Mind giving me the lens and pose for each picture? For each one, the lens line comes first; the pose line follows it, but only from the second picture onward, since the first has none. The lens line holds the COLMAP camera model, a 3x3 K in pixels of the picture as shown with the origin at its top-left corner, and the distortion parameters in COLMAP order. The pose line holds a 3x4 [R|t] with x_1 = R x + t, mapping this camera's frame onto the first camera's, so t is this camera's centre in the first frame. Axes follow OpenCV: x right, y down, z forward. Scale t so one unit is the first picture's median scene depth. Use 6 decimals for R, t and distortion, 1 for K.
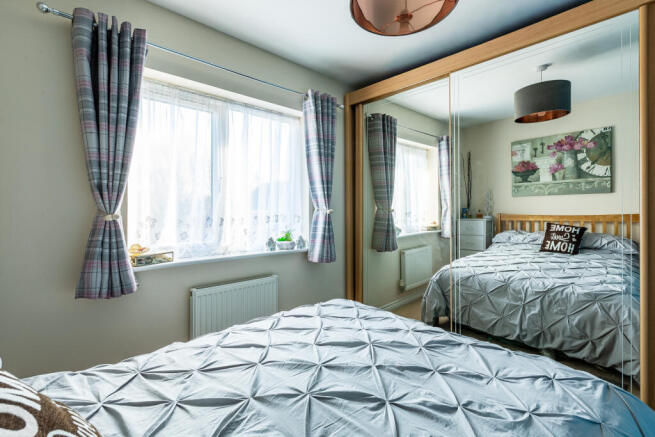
lens RADIAL K [[296.0, 0, 326.8], [0, 296.0, 208.0], [0, 0, 1]] dist [-0.002955, -0.000357]
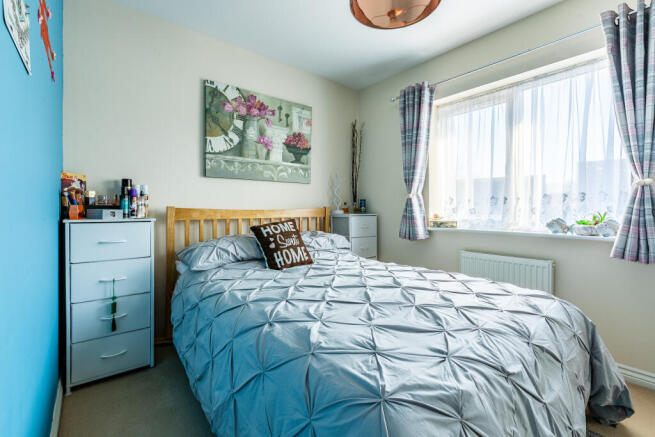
lens RADIAL K [[296.0, 0, 326.8], [0, 296.0, 208.0], [0, 0, 1]] dist [-0.002955, -0.000357]
pose [[-0.091303, -0.003072, -0.995818, 0.808644], [0.007995, 0.999961, -0.003818, 0.075635], [0.995791, -0.008310, -0.091275, 0.458908]]
